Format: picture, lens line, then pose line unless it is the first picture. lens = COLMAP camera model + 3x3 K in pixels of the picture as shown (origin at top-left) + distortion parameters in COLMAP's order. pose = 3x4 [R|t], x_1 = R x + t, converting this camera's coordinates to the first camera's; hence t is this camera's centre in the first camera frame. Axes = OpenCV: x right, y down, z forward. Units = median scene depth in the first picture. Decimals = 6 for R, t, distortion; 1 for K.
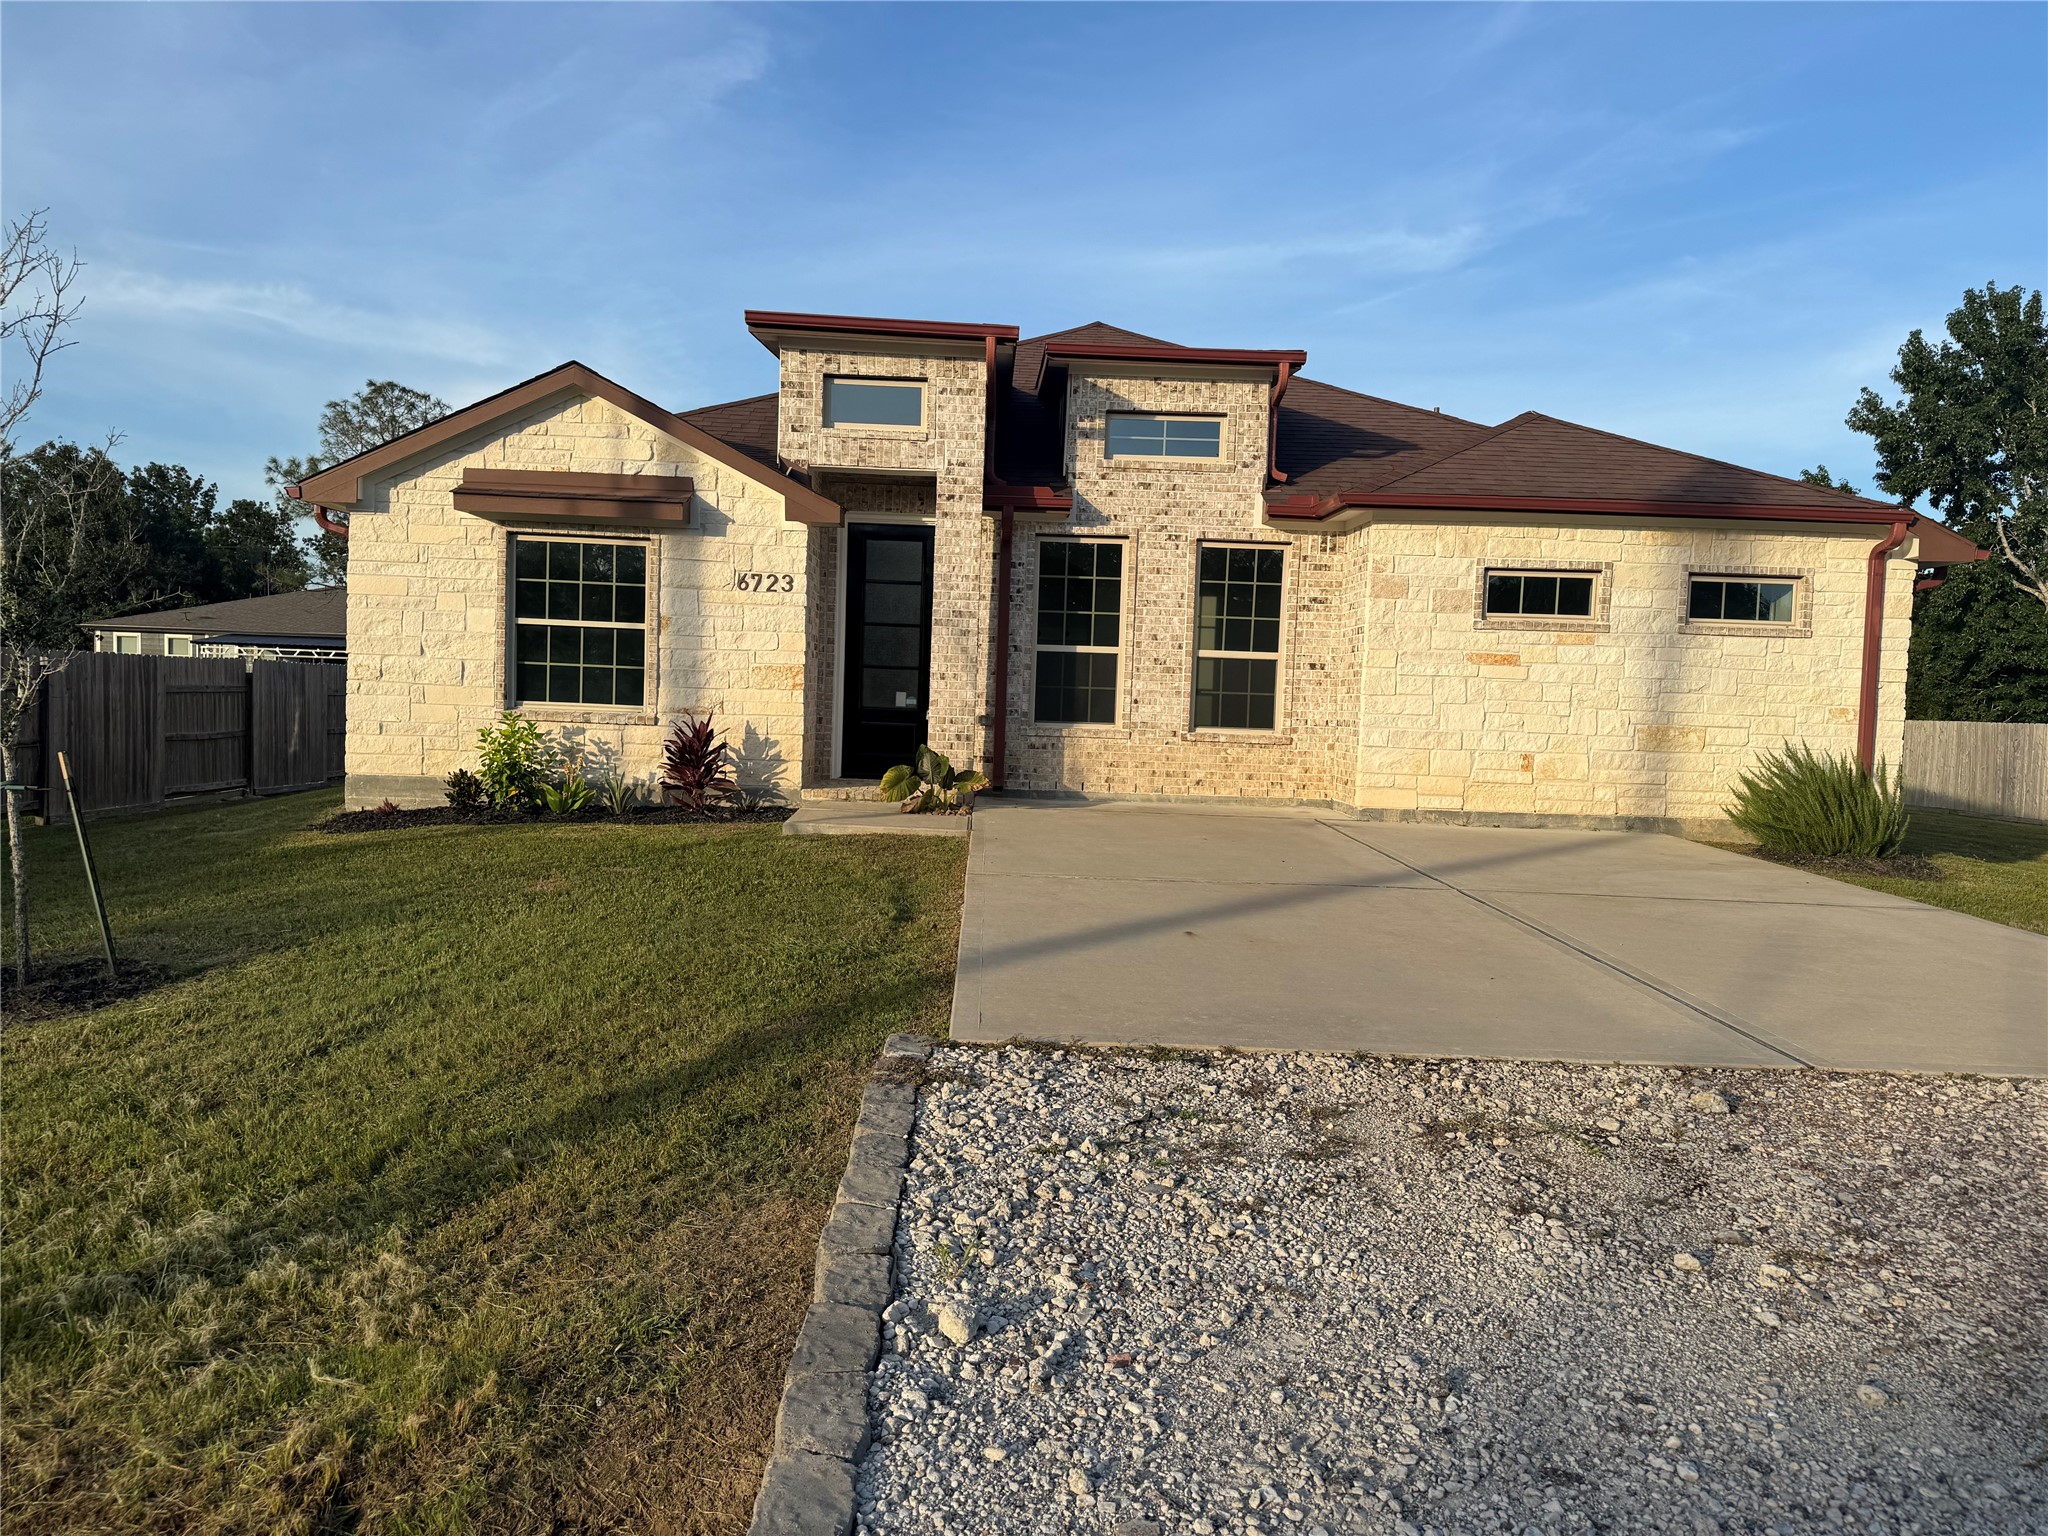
lens RADIAL K [[1486.5, 0, 854.4], [0, 1486.5, 787.6], [0, 0, 1]] dist [0.113482, -0.119985]
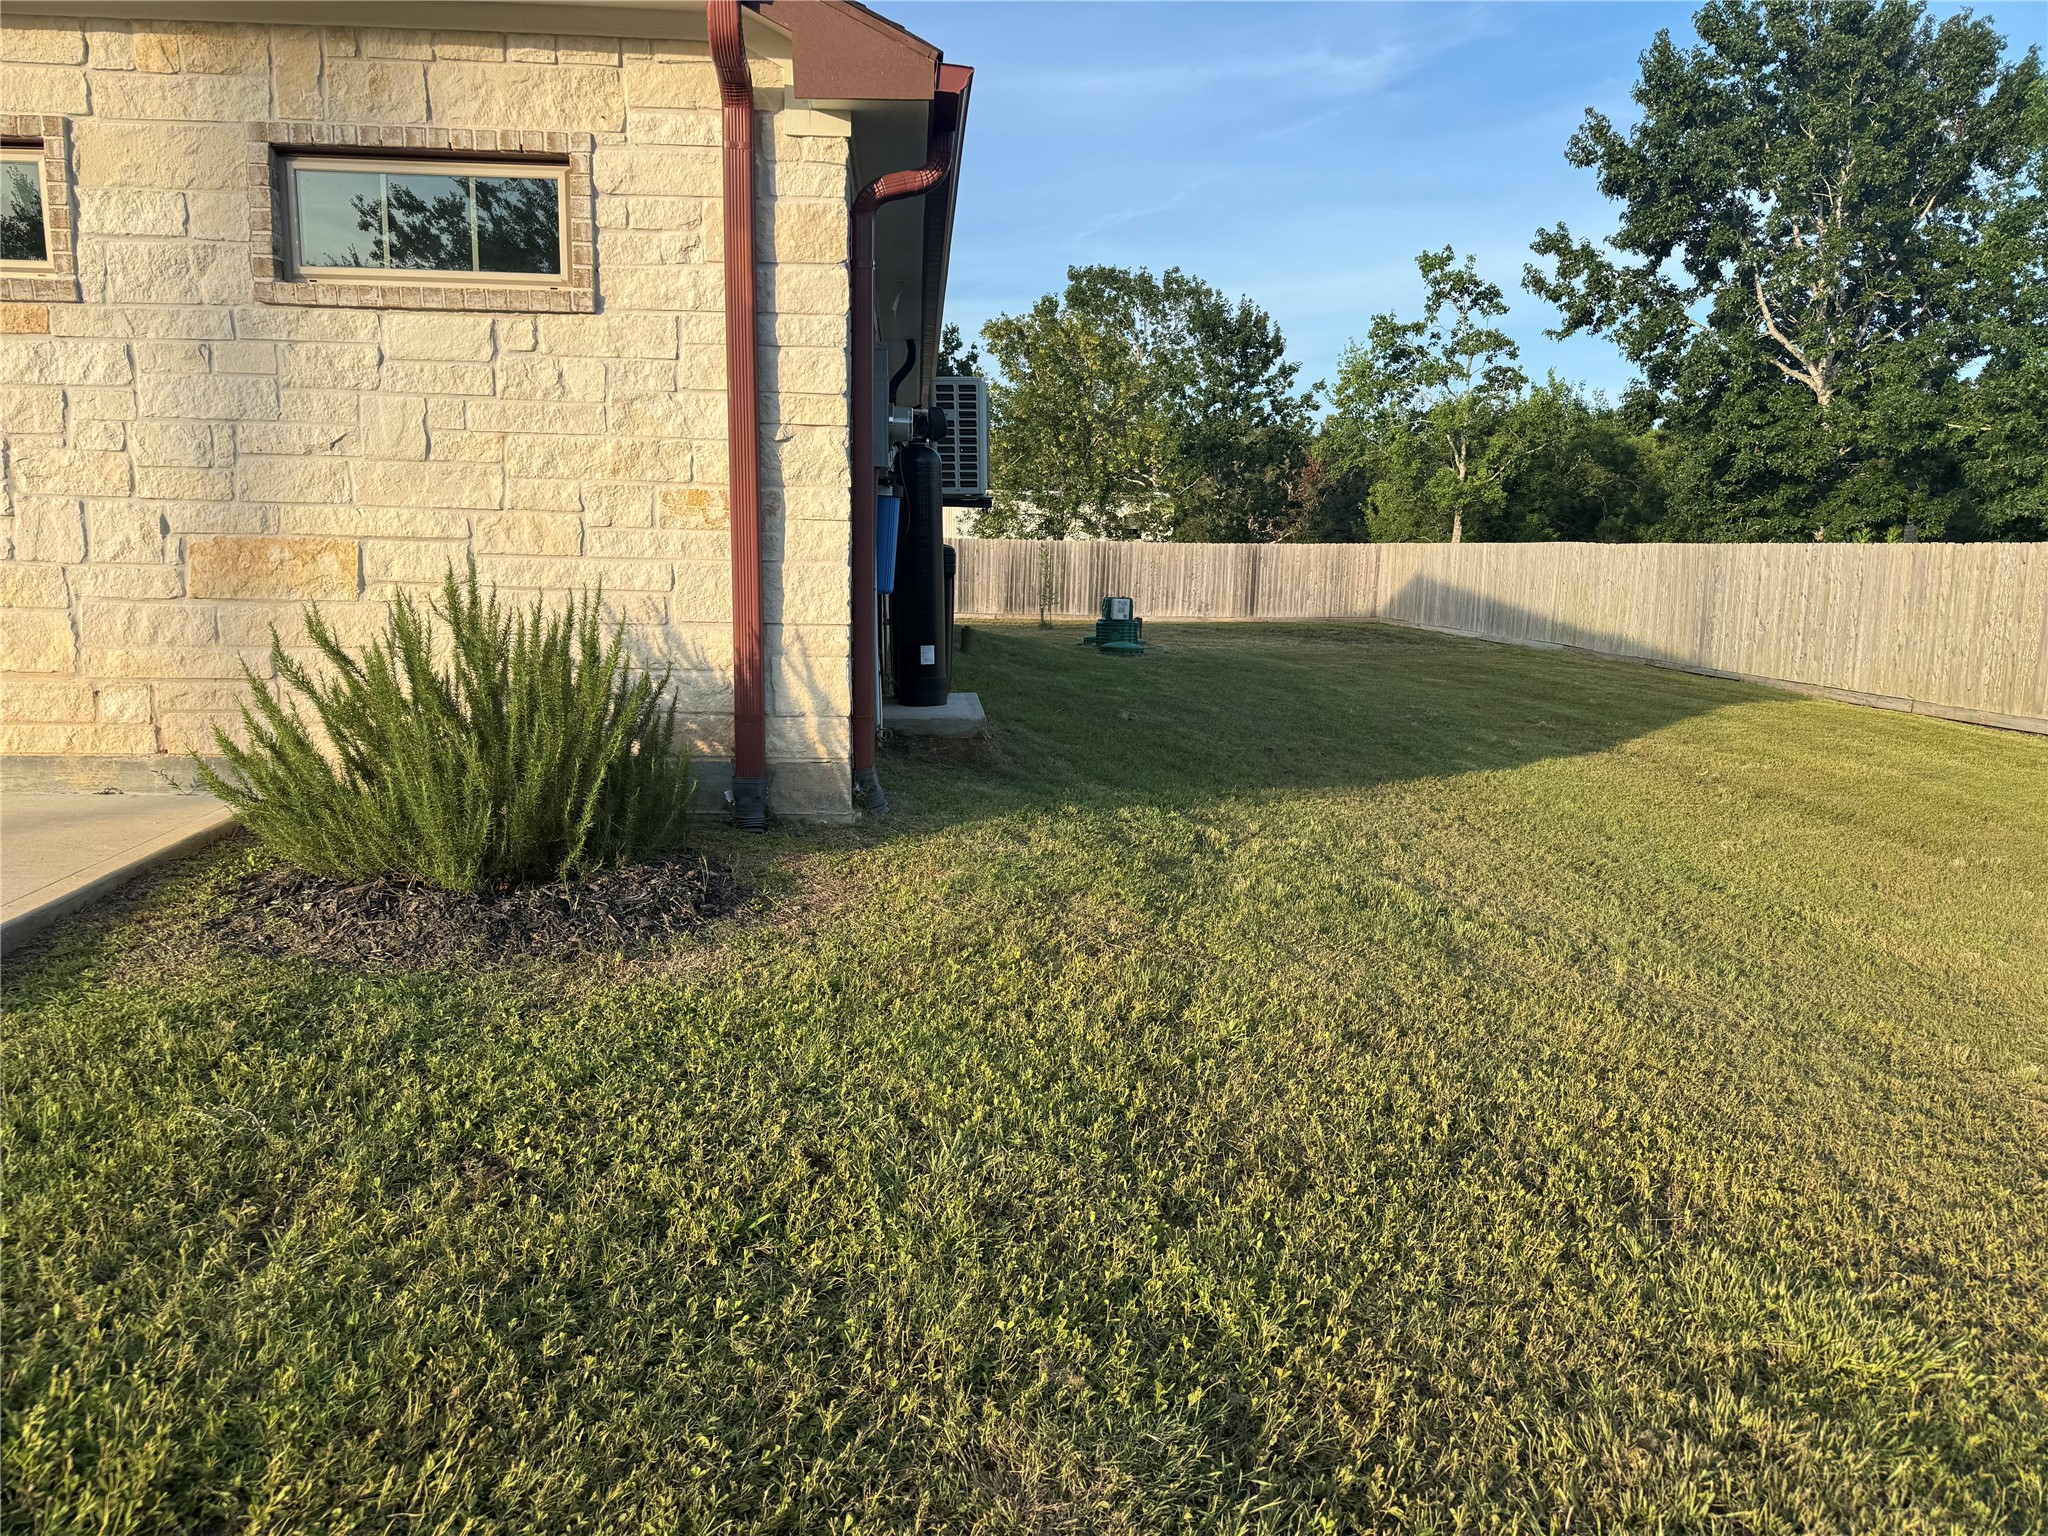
lens RADIAL K [[1285.0, 0, 1067.2], [0, 1285.0, 767.6], [0, 0, 1]] dist [-0.007547, -0.002634]
pose [[0.999614, -0.016753, 0.022182, 0.744736], [0.014145, 0.993503, 0.112921, -0.014638], [-0.023930, -0.112563, 0.993356, 0.644406]]
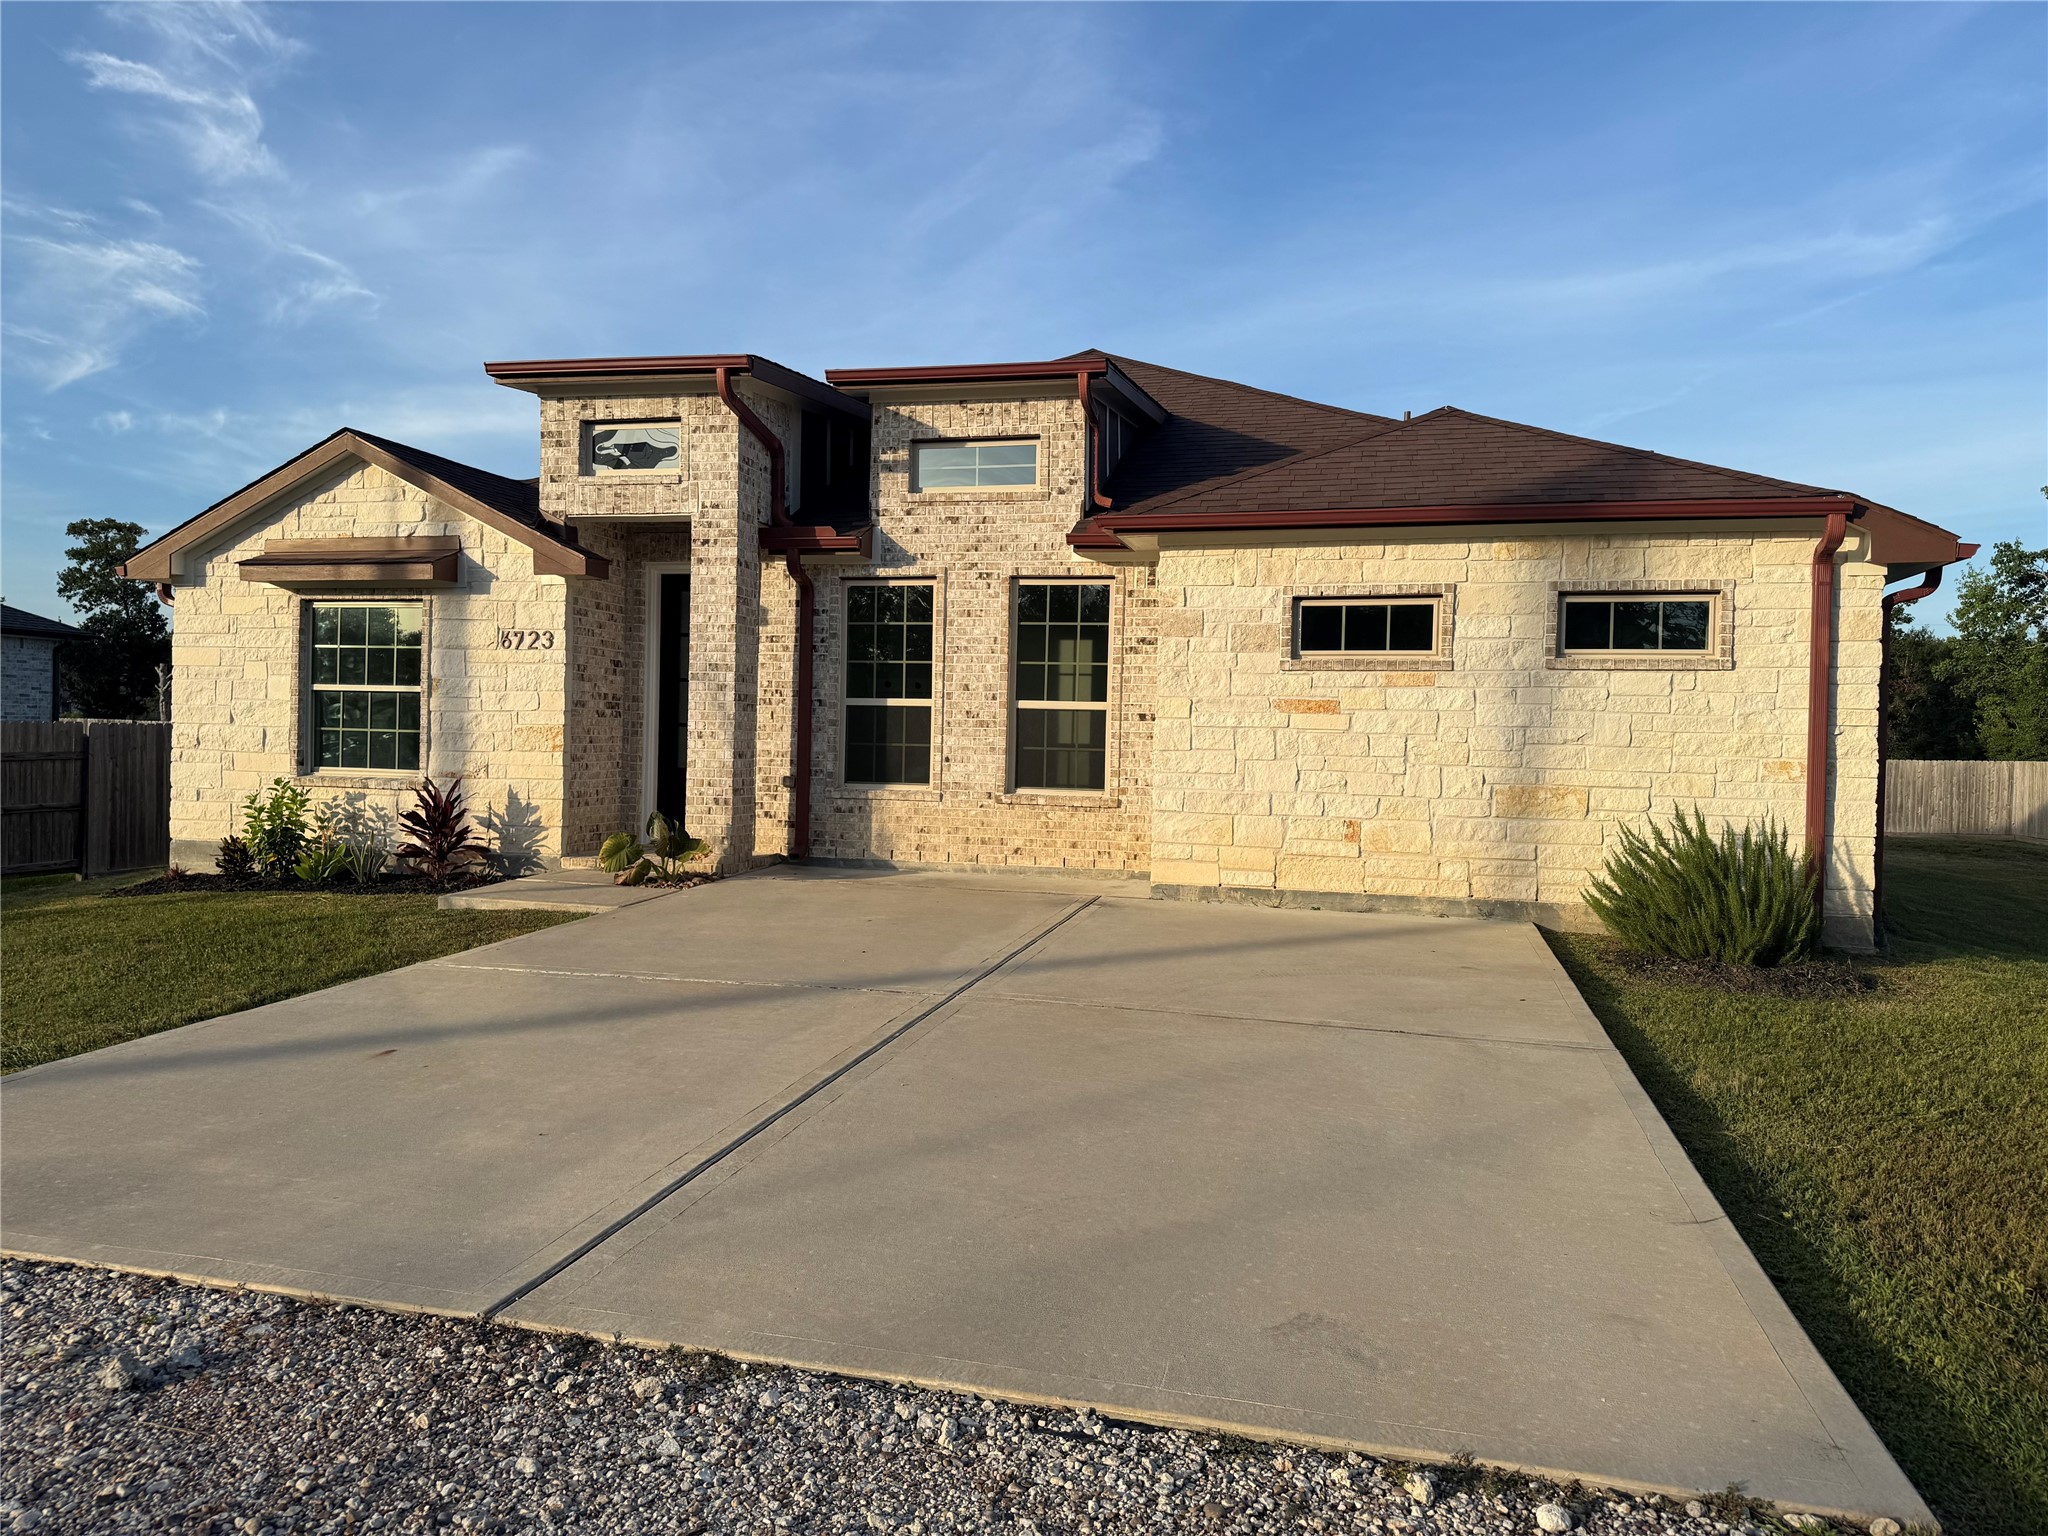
lens RADIAL K [[1398.6, 0, 1024.0], [0, 1398.6, 768.0], [0, 0, 1]] dist [0.097229, -0.143496]
pose [[0.959991, -0.009102, -0.279883, 0.485730], [-0.003412, 0.999017, -0.044191, -0.016505], [0.280010, 0.043378, 0.959017, 0.219858]]
